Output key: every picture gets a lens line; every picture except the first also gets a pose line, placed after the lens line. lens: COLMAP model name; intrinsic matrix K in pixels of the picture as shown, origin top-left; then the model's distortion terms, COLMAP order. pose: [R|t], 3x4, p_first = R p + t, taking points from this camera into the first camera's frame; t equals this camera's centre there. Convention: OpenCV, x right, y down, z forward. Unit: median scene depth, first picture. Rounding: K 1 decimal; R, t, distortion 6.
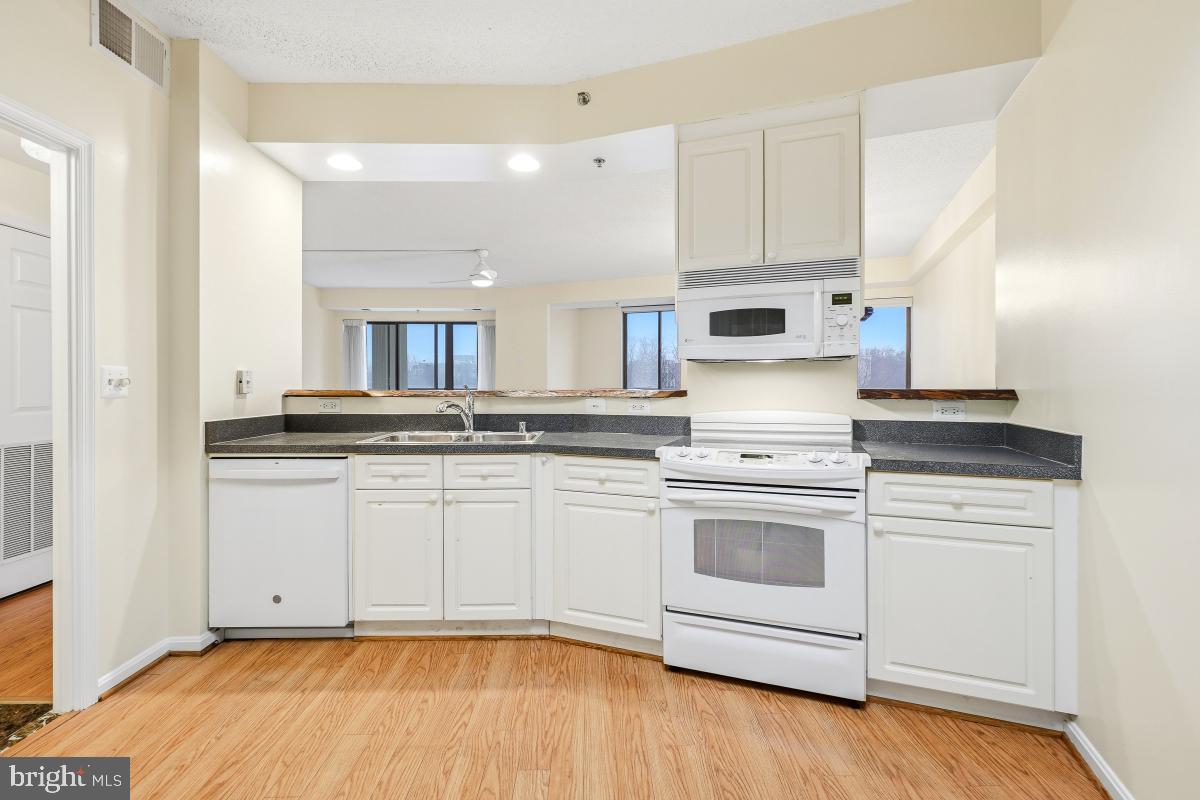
lens RADIAL K [[521.1, 0, 599.8], [0, 521.1, 384.3], [0, 0, 1]] dist [-0.003072, 0.000089]
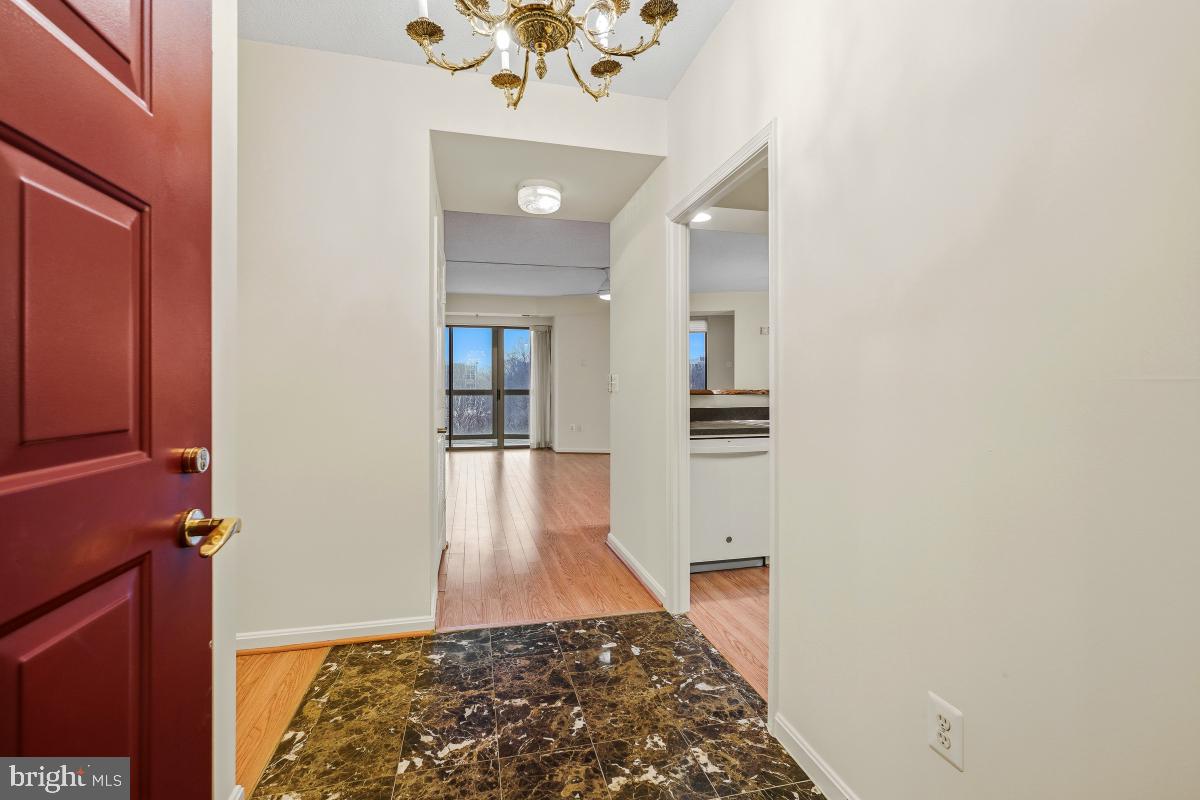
lens RADIAL K [[521.1, 0, 599.8], [0, 521.1, 384.3], [0, 0, 1]] dist [-0.003072, 0.000089]
pose [[0.978024, -0.002832, 0.208475, -1.226820], [0.003354, 0.999992, -0.002152, -0.000807], [-0.208468, 0.002804, 0.978025, -0.289386]]
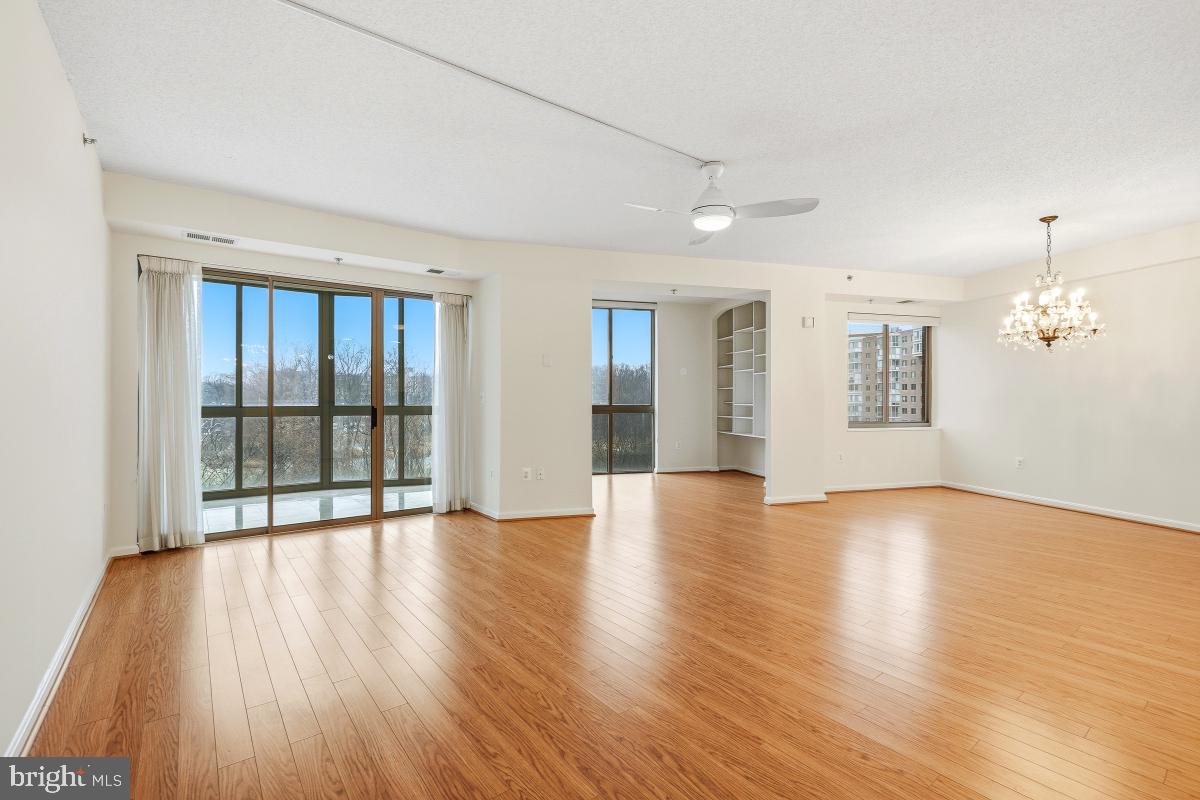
lens RADIAL K [[534.5, 0, 592.7], [0, 534.5, 396.8], [0, 0, 1]] dist [-0.003436, -0.000117]
pose [[0.806455, 0.003102, 0.591287, -1.726599], [-0.001336, 0.999993, -0.003424, -0.006757], [-0.591294, 0.001971, 0.806454, 1.552478]]
